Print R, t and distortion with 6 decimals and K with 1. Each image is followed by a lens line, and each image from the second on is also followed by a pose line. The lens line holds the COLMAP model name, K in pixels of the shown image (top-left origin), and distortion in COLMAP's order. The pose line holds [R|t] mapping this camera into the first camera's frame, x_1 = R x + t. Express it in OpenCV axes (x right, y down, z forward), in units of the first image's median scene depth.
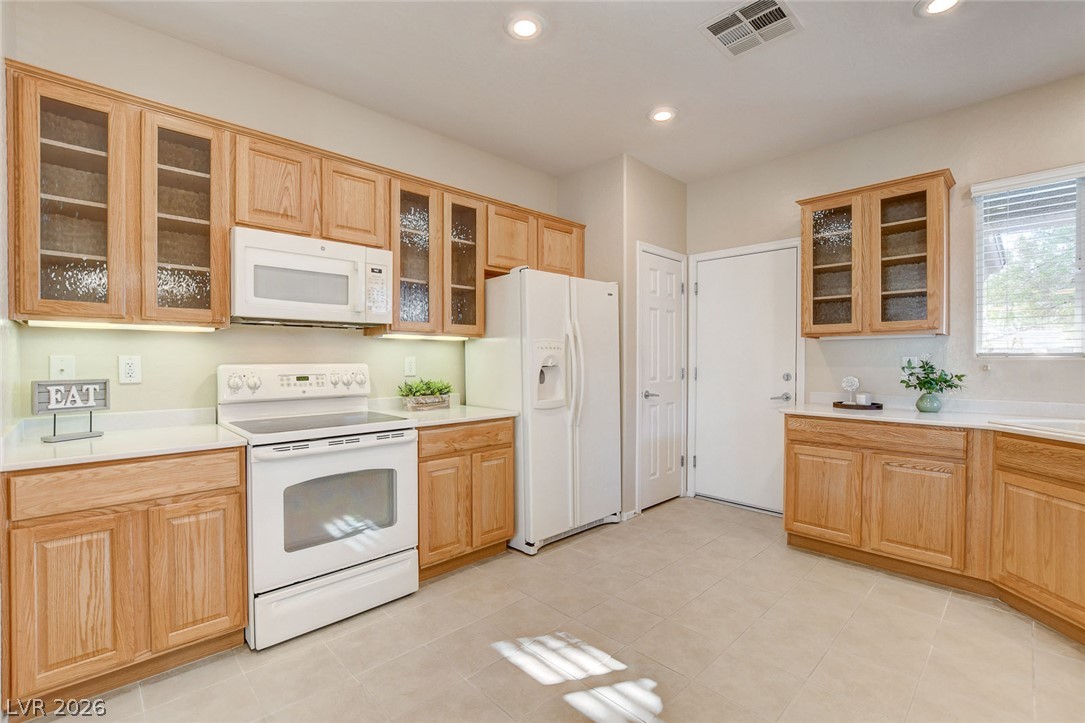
lens RADIAL K [[485.0, 0, 539.7], [0, 485.0, 365.5], [0, 0, 1]] dist [-0.010140, -0.000144]
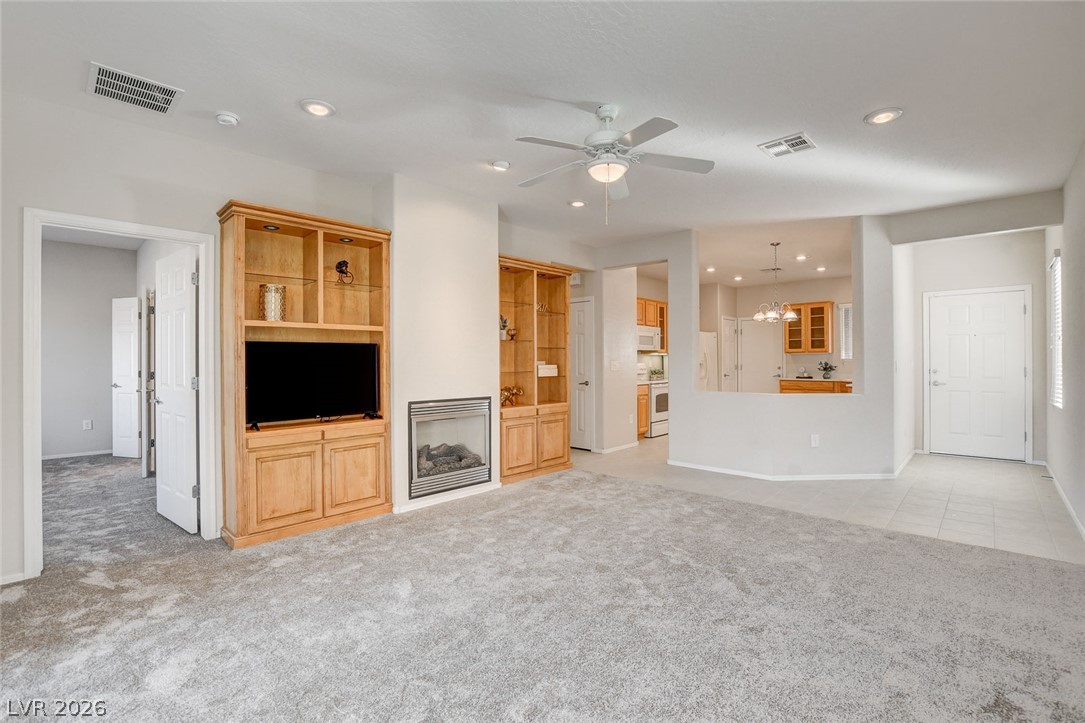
lens RADIAL K [[485.0, 0, 545.4], [0, 485.0, 362.2], [0, 0, 1]] dist [-0.010140, -0.000144]
pose [[0.998297, -0.004407, 0.058172, -1.157024], [0.005054, 0.999927, -0.010984, 0.019590], [-0.058119, 0.011259, 0.998246, -1.973227]]
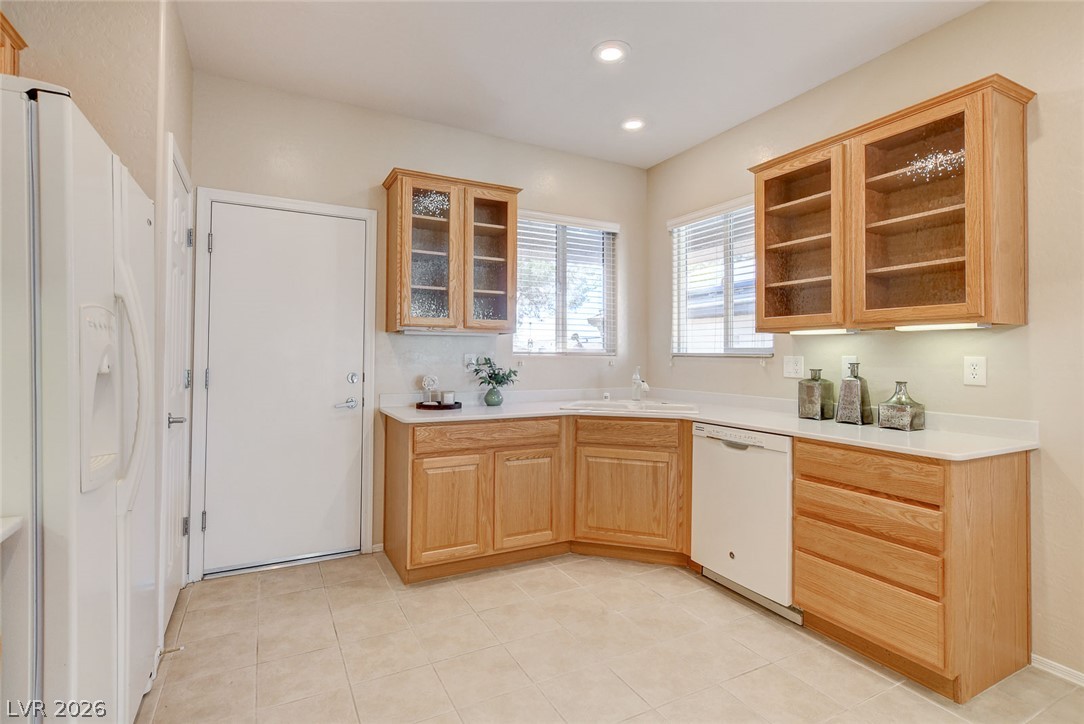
lens RADIAL K [[520.2, 0, 540.9], [0, 520.2, 350.7], [0, 0, 1]] dist [0.003176, 0.000058]
pose [[0.279208, 0.014411, 0.960122, -0.298107], [0.009186, 0.999802, -0.017678, -0.005239], [-0.960187, 0.013756, 0.279020, 0.589977]]
